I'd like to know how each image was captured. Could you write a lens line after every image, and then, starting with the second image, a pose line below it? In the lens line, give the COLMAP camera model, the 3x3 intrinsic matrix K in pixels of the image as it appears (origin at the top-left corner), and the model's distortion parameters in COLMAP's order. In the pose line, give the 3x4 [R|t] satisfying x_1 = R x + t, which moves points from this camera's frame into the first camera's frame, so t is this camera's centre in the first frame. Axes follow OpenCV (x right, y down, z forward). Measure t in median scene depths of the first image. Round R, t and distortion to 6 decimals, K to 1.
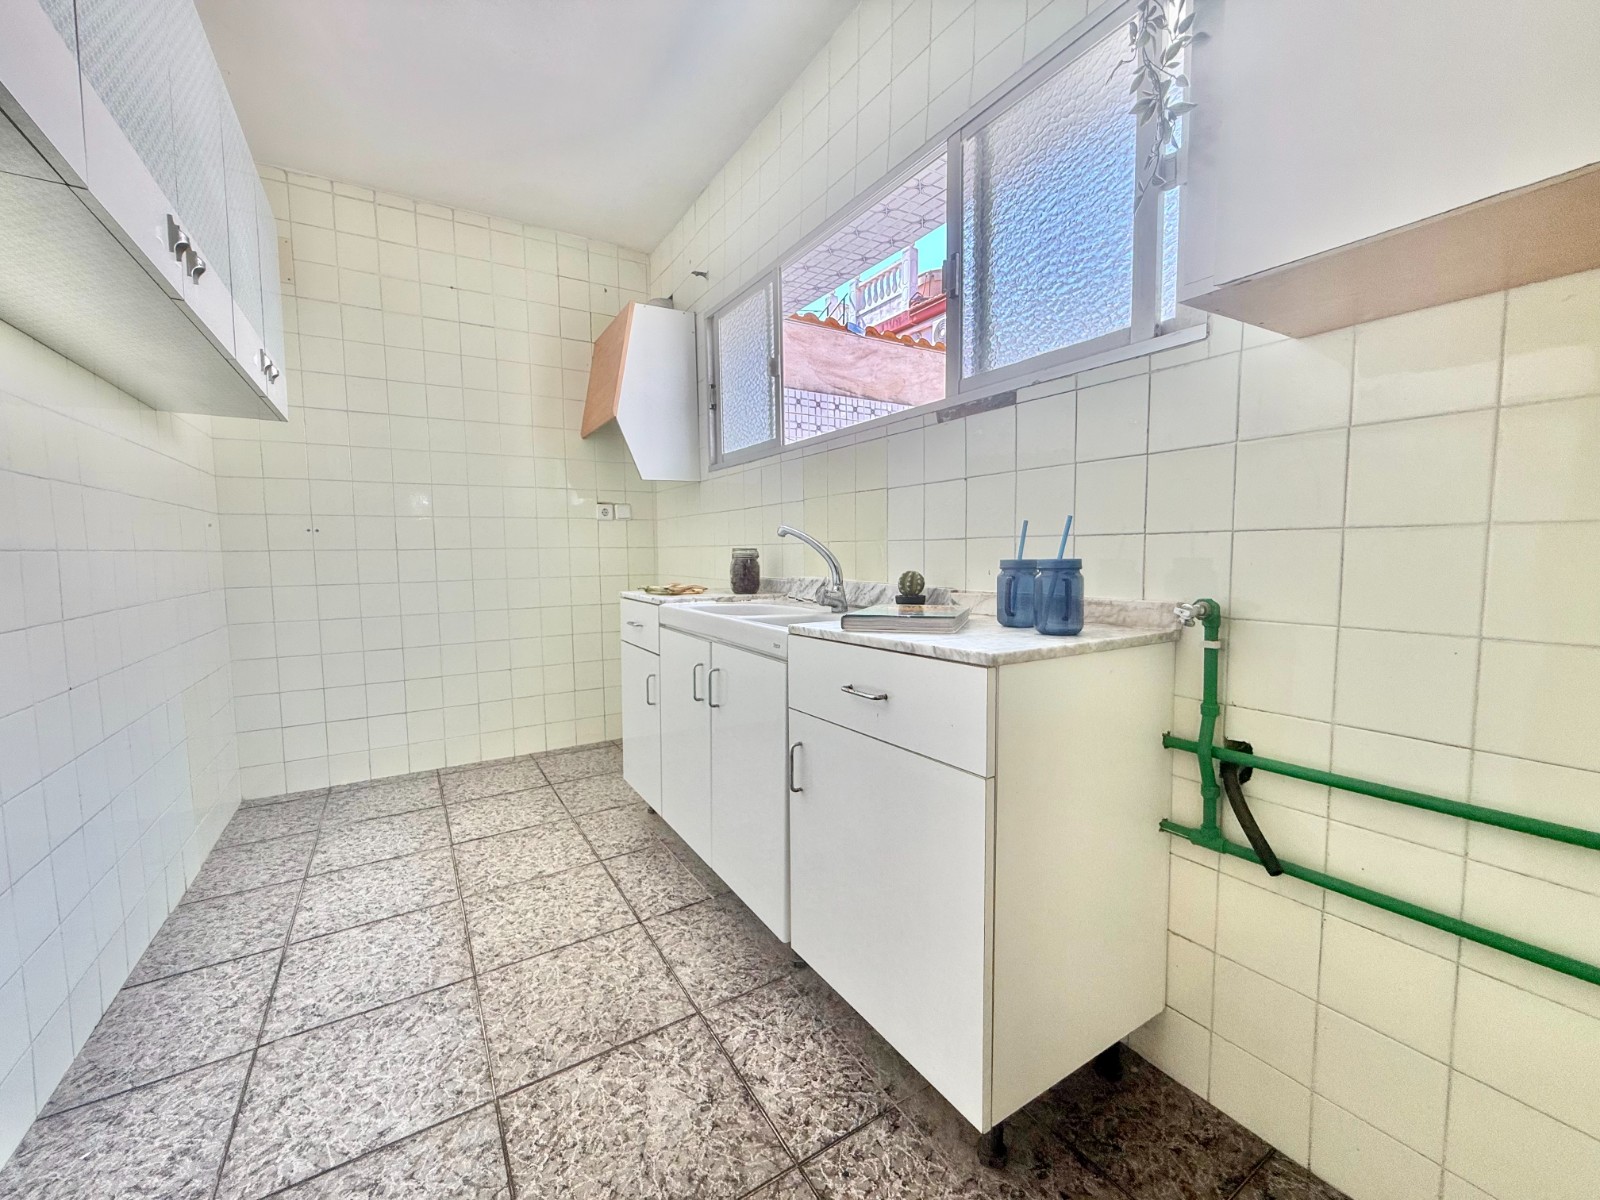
lens RADIAL K [[669.8, 0, 778.9], [0, 669.8, 601.5], [0, 0, 1]] dist [-0.001403, 0.000041]
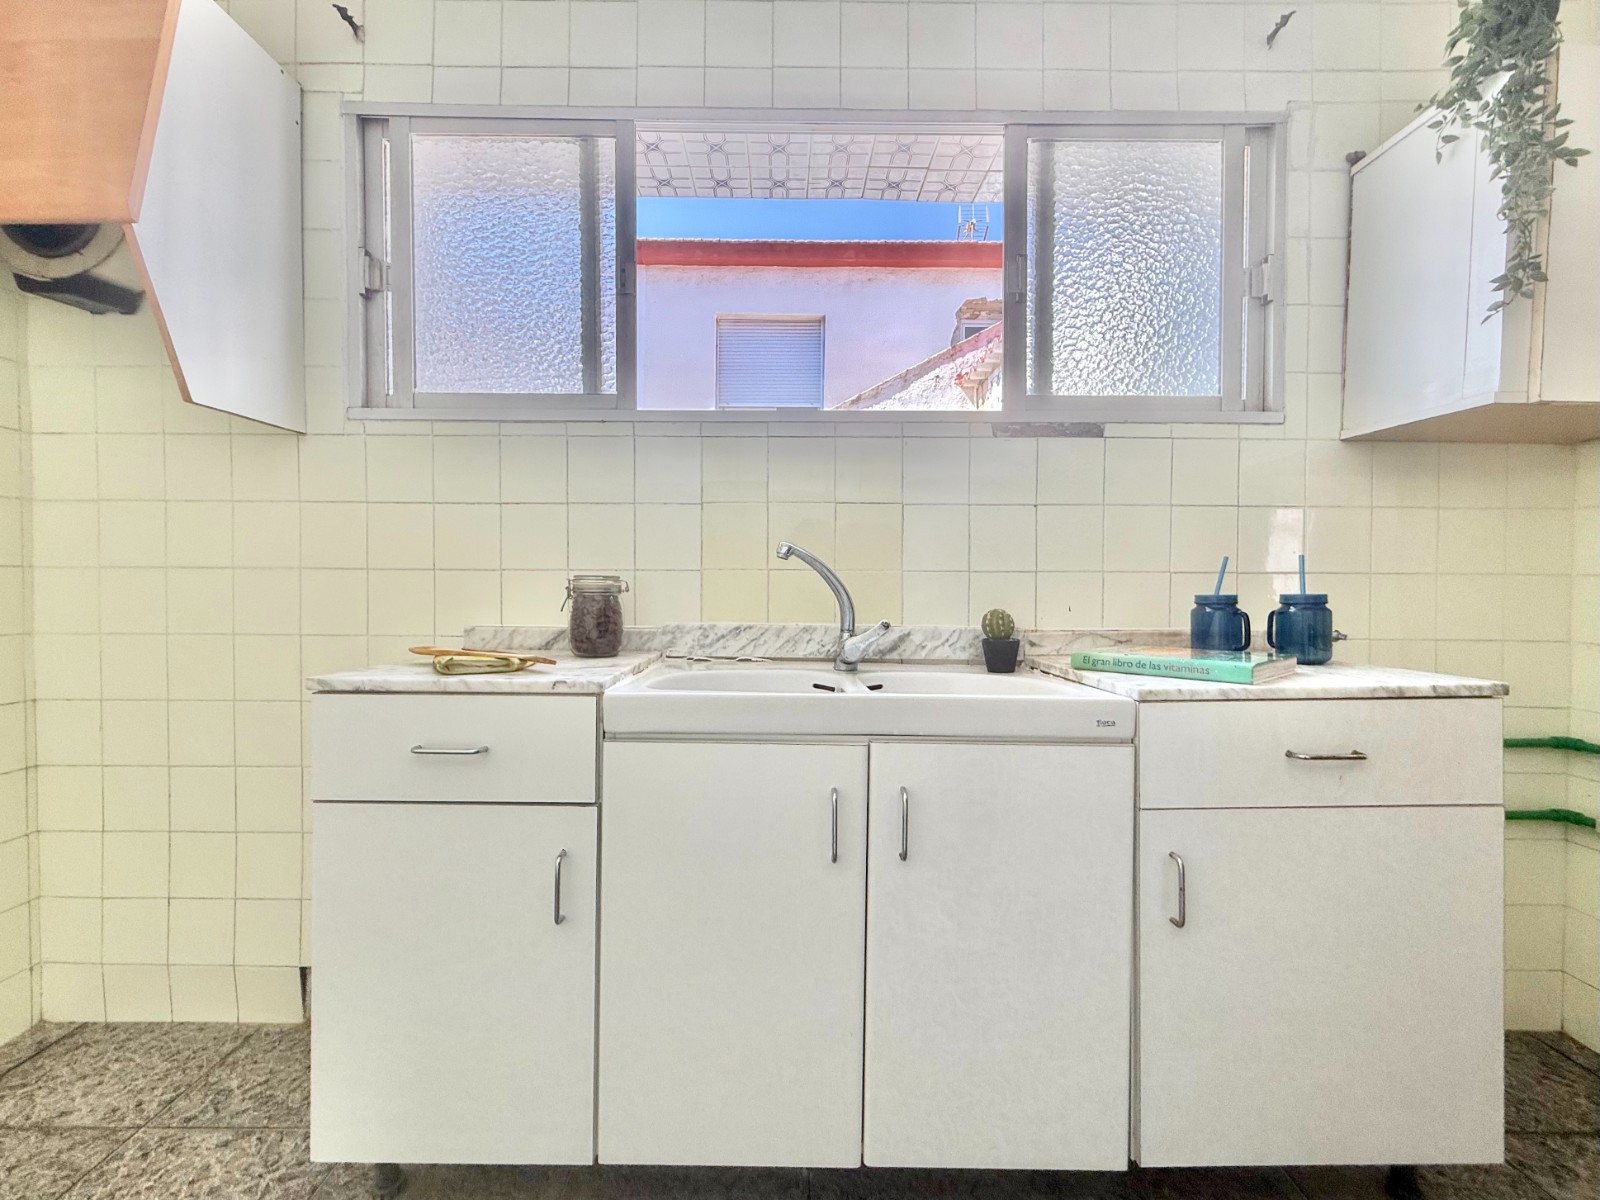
lens RADIAL K [[669.8, 0, 778.9], [0, 669.8, 601.5], [0, 0, 1]] dist [-0.001403, 0.000041]
pose [[0.494235, -0.000396, 0.869328, -0.678136], [0.054315, 0.998060, -0.030425, -0.046989], [-0.867630, 0.062255, 0.493298, 0.871715]]
